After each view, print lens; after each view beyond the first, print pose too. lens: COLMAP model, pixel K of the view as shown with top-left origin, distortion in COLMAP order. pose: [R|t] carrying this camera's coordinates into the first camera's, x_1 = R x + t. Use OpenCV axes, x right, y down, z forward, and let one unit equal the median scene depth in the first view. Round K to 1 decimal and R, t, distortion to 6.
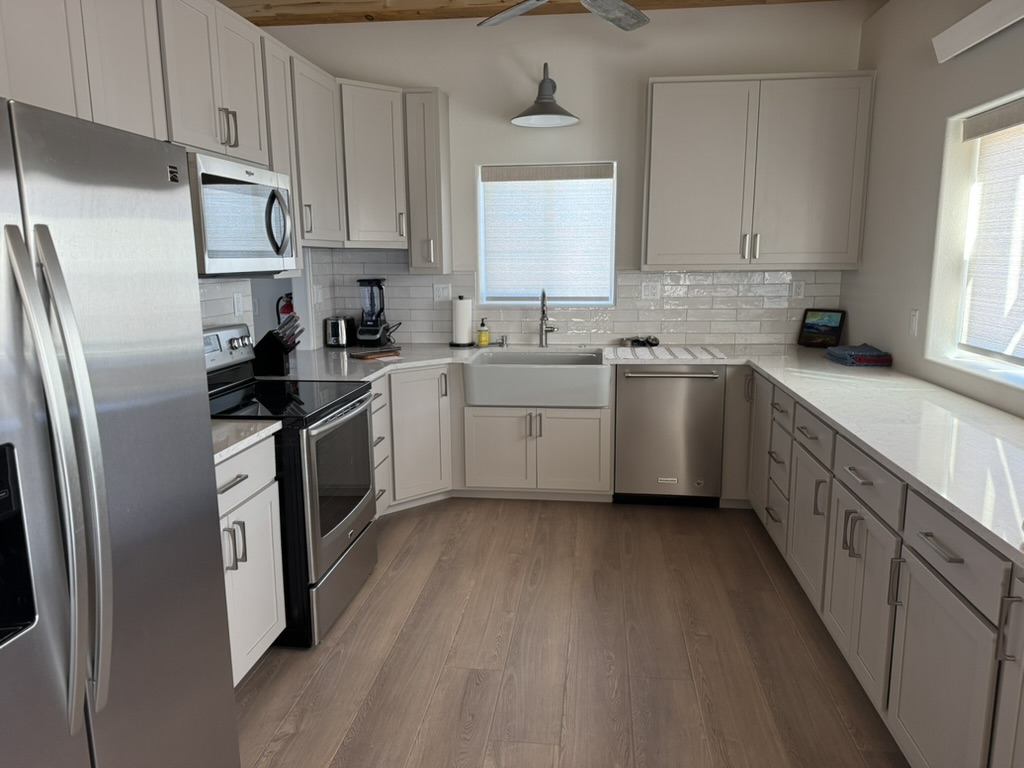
lens RADIAL K [[722.3, 0, 512.0], [0, 722.3, 384.0], [0, 0, 1]] dist [0.092566, -0.137842]
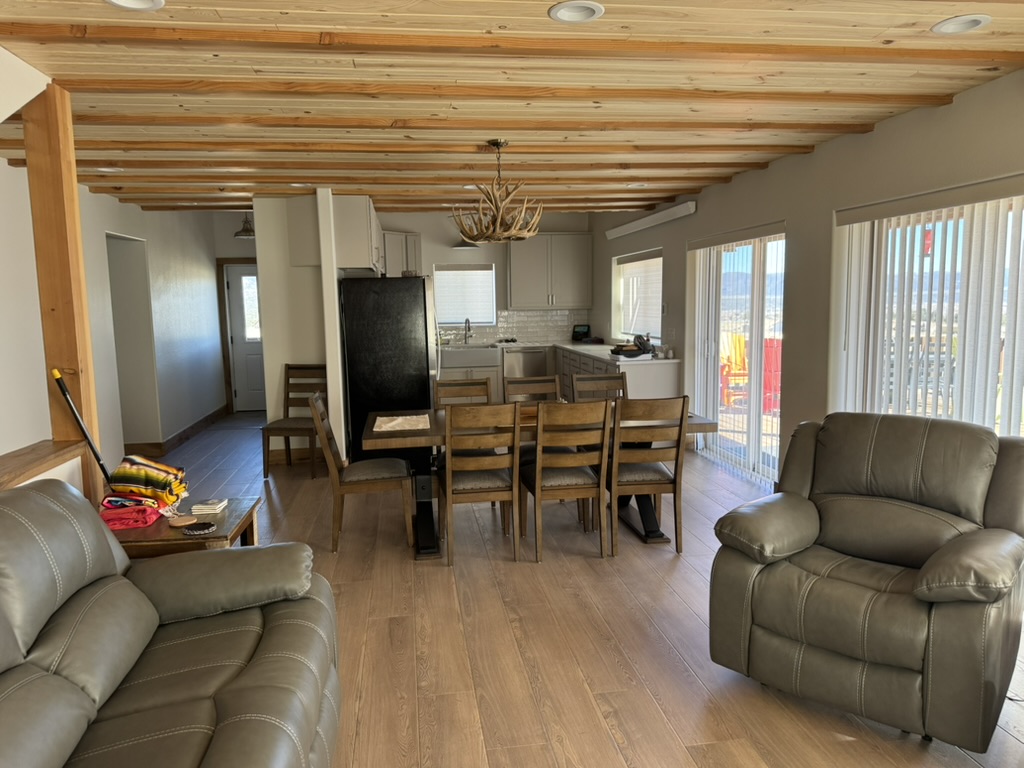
lens RADIAL K [[722.3, 0, 512.0], [0, 722.3, 384.0], [0, 0, 1]] dist [0.092566, -0.137842]
pose [[0.962349, -0.041344, 0.268656, -0.450336], [0.058446, 0.996720, -0.055971, 0.215726], [-0.265461, 0.069565, 0.961609, -1.240766]]
